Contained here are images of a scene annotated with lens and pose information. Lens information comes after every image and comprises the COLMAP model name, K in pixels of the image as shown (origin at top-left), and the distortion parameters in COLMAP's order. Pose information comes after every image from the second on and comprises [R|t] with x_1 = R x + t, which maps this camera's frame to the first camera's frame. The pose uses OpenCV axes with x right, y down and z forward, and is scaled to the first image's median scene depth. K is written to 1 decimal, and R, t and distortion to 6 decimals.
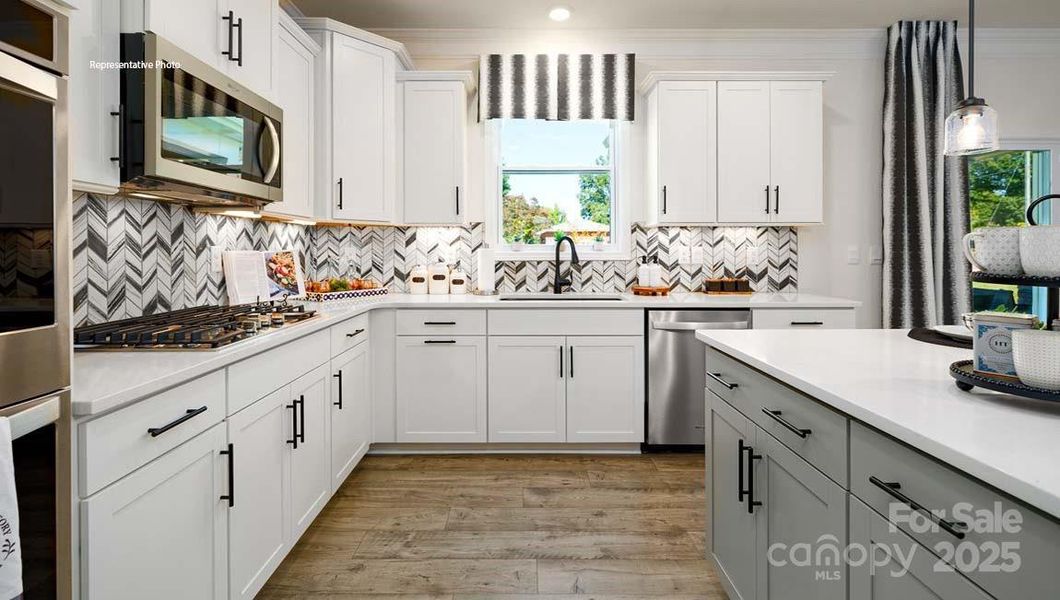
lens RADIAL K [[481.3, 0, 526.8], [0, 481.3, 256.0], [0, 0, 1]] dist [-0.001028, -0.000119]
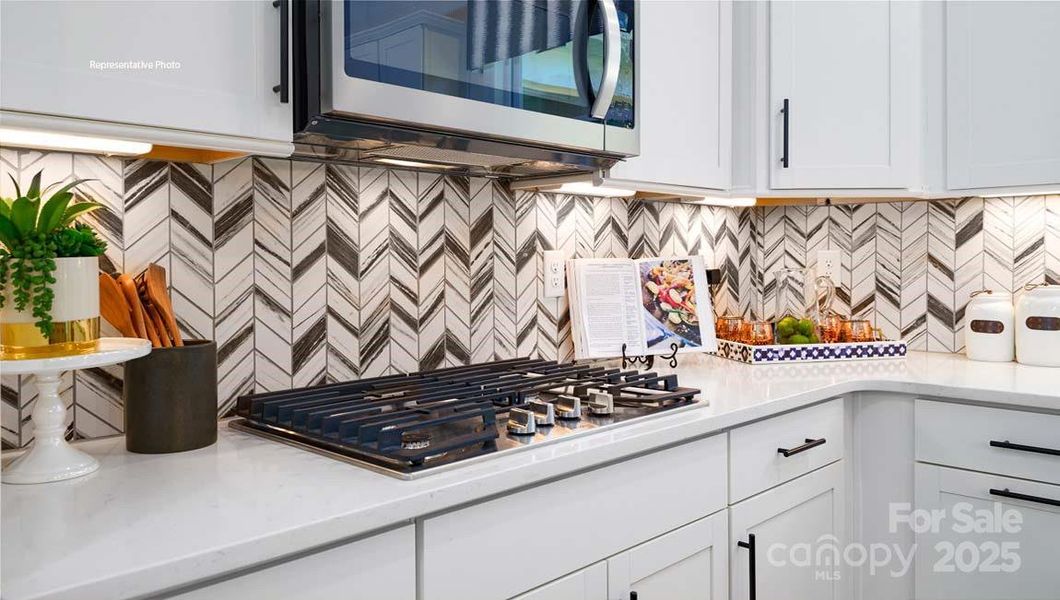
lens RADIAL K [[791.0, 0, 525.0], [0, 791.0, 262.2], [0, 0, 1]] dist [0.036691, -0.003232]
pose [[0.699884, -0.001563, -0.714255, -0.017286], [-0.001391, 0.999993, -0.003551, -0.003100], [0.714255, 0.003479, 0.699877, 0.302255]]
